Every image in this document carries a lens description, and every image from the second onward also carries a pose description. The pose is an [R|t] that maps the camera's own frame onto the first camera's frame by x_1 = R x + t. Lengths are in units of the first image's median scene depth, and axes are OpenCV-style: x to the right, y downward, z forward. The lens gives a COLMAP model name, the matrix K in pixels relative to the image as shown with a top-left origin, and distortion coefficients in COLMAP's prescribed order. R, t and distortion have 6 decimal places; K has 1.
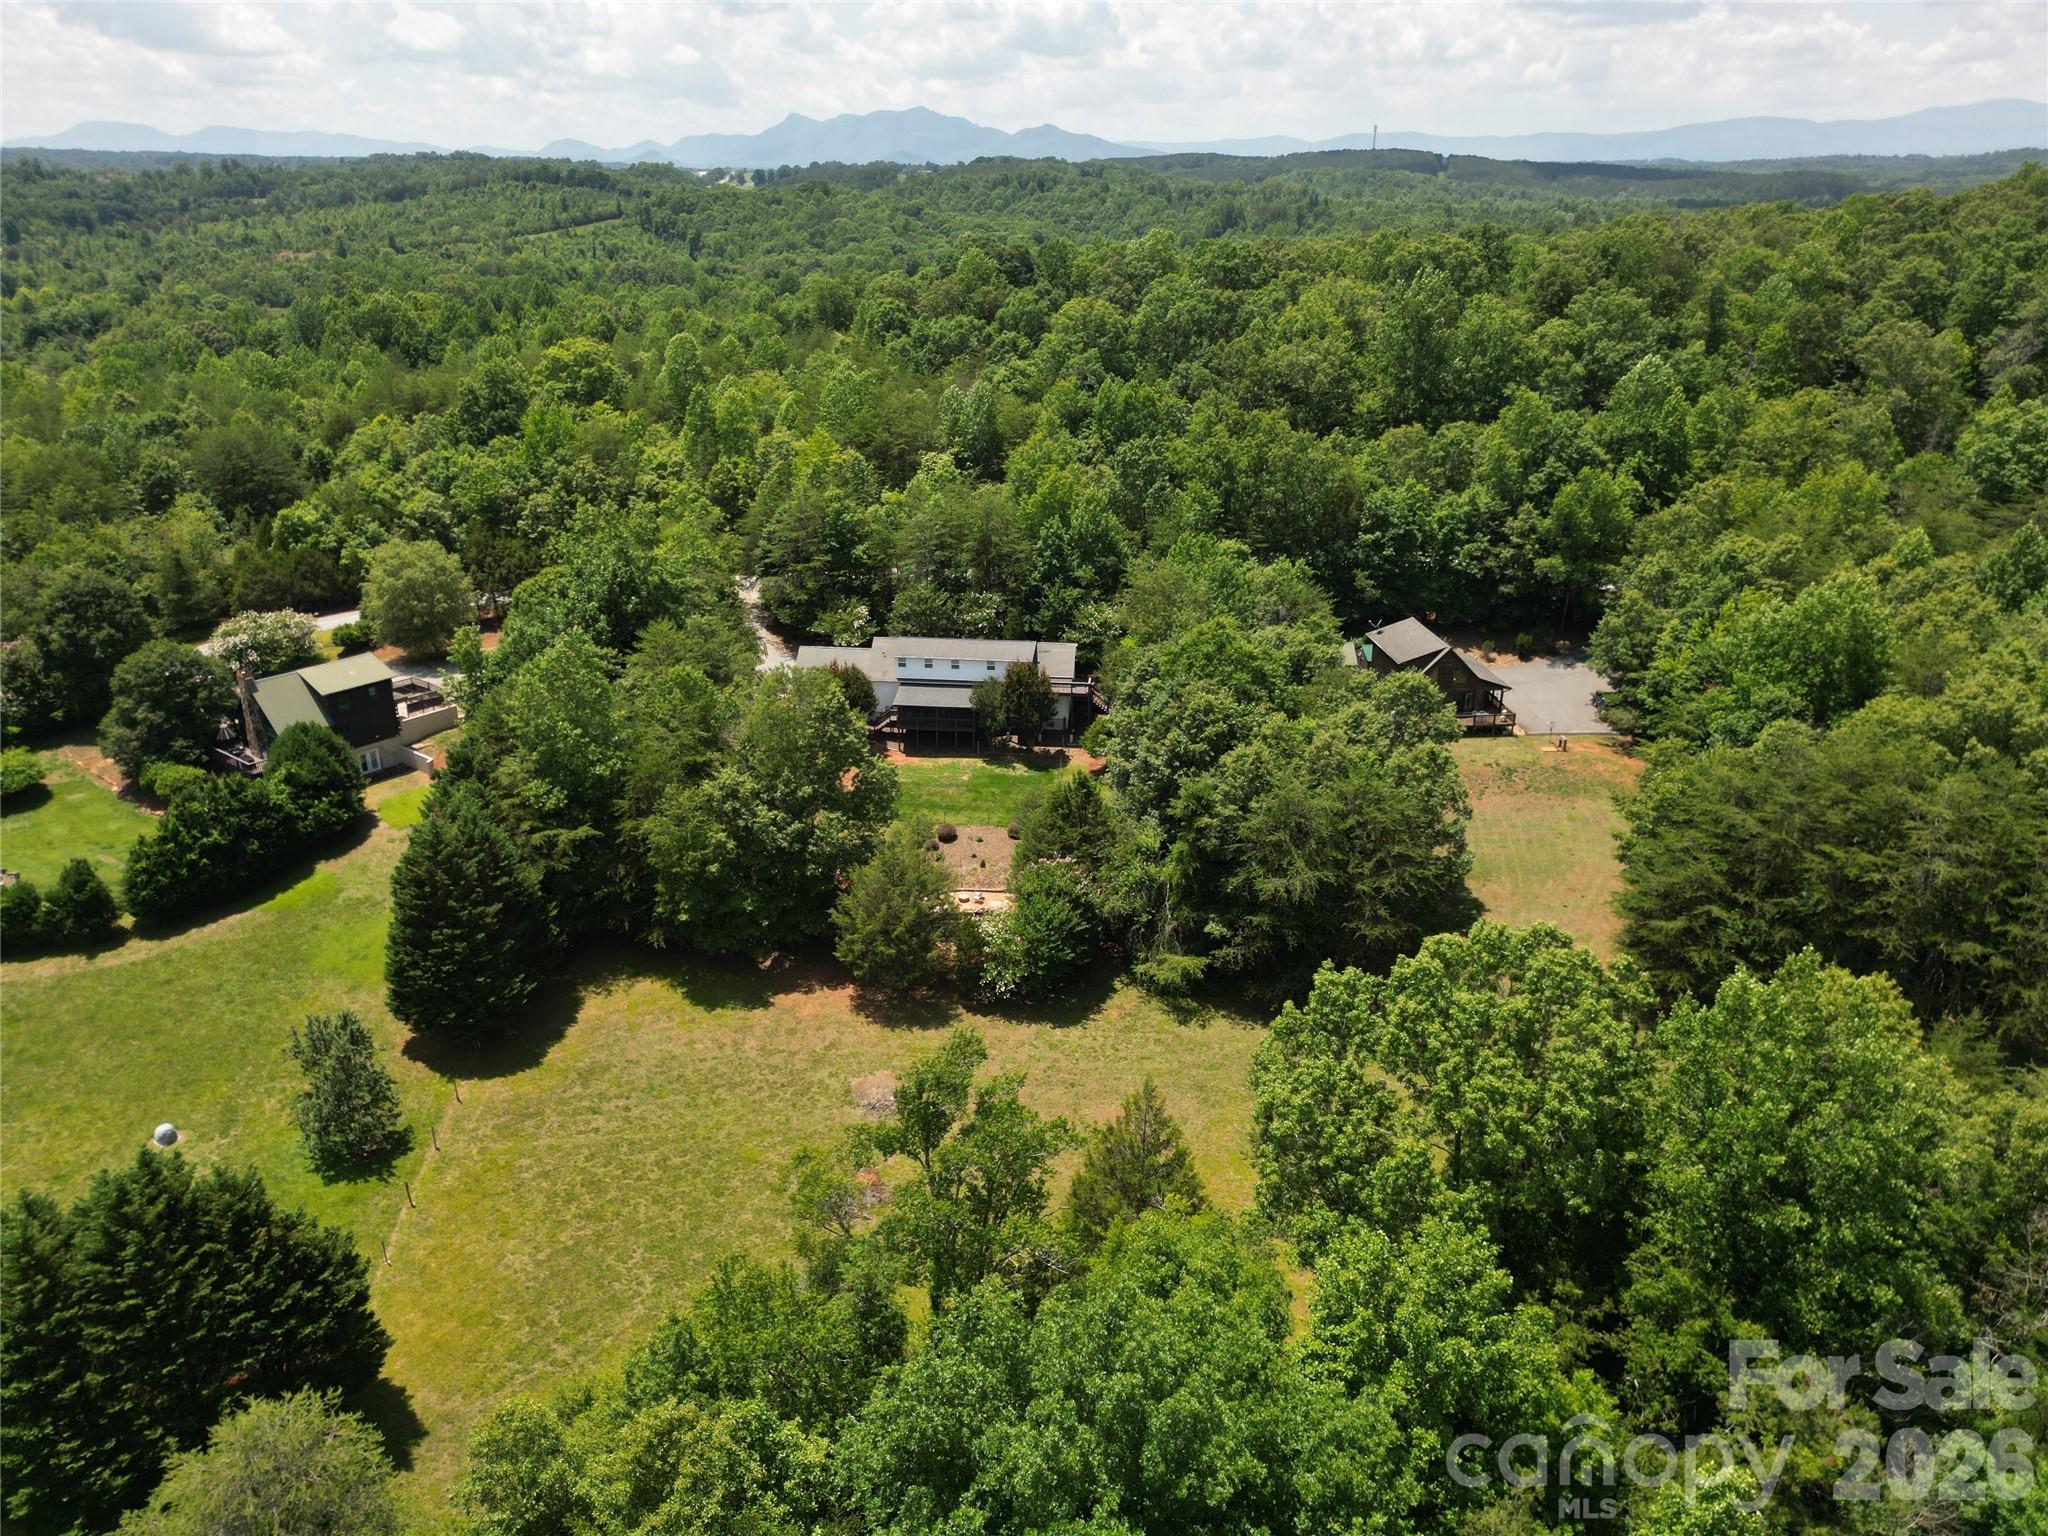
lens RADIAL K [[1434.5, 0, 1015.2], [0, 1434.5, 763.8], [0, 0, 1]] dist [0.066120, -0.066691]
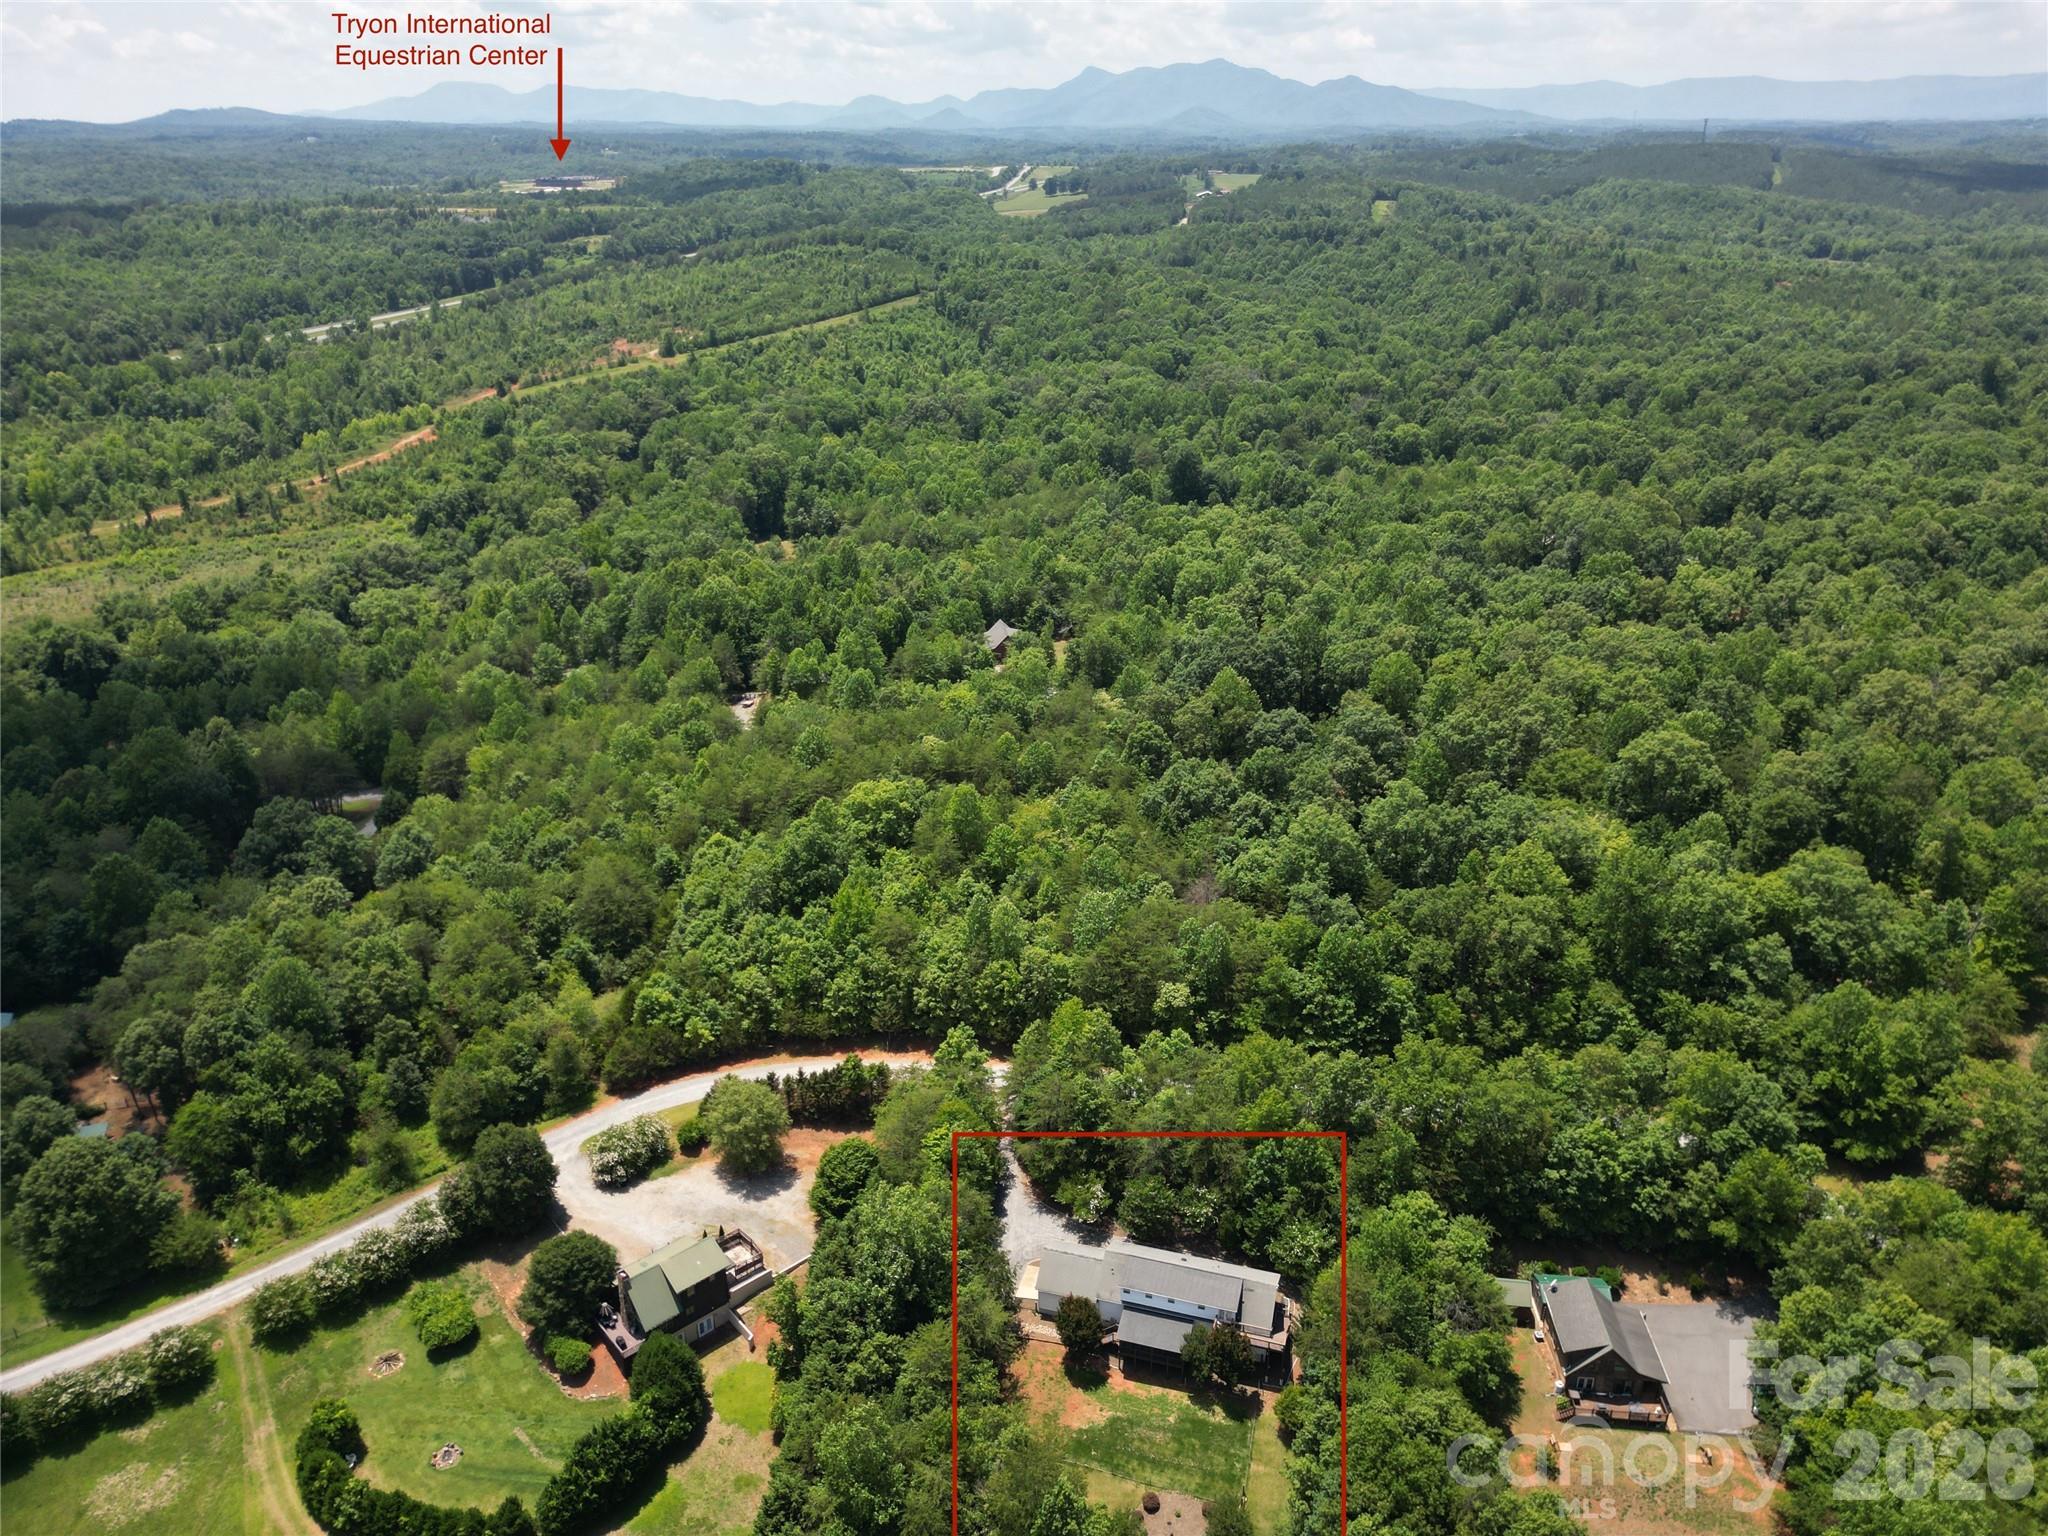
lens RADIAL K [[1434.5, 0, 1015.2], [0, 1434.5, 763.8], [0, 0, 1]] dist [0.066120, -0.066691]
pose [[0.982926, 0.072192, -0.169249, 0.001707], [-0.067746, 0.997192, 0.031907, -0.552234], [0.171077, -0.019896, 0.985057, -0.198260]]
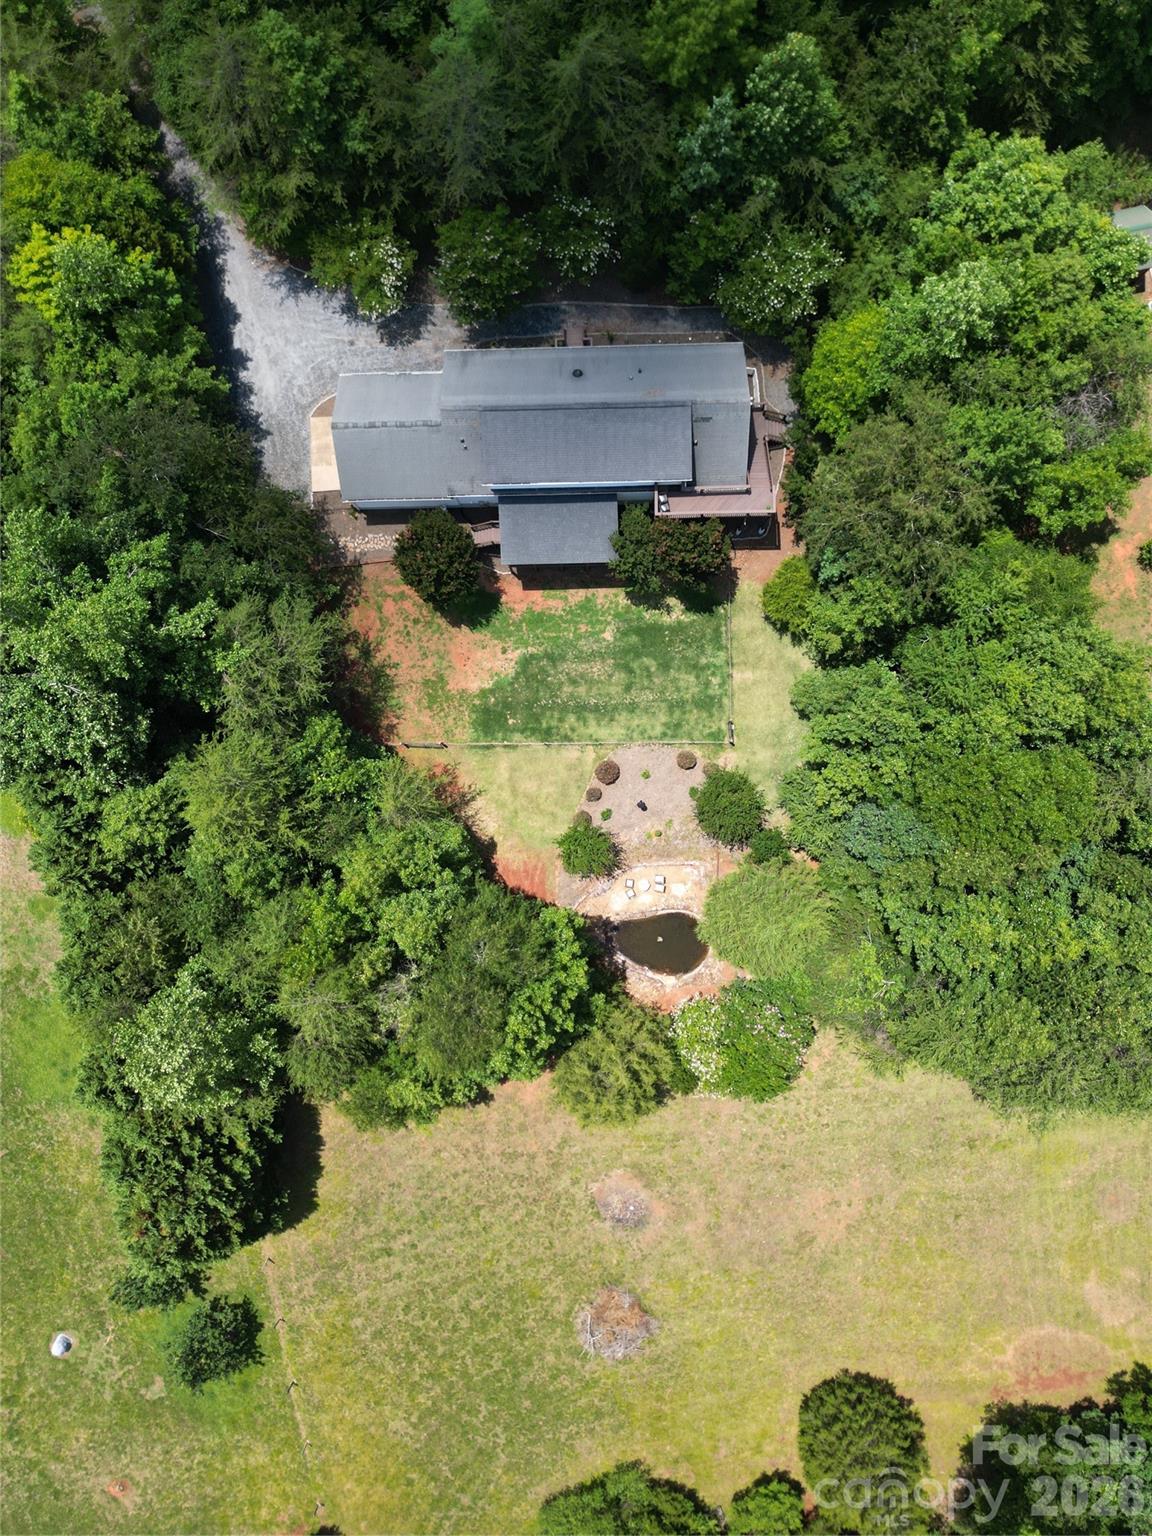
lens RADIAL K [[1075.9, 0, 570.4], [0, 1075.9, 768.9], [0, 0, 1]] dist [0.066120, -0.066691]
pose [[0.992703, -0.120516, -0.004092, -0.061478], [0.051238, 0.390855, 0.919025, -0.502511], [-0.109158, -0.912528, 0.394178, 0.681462]]
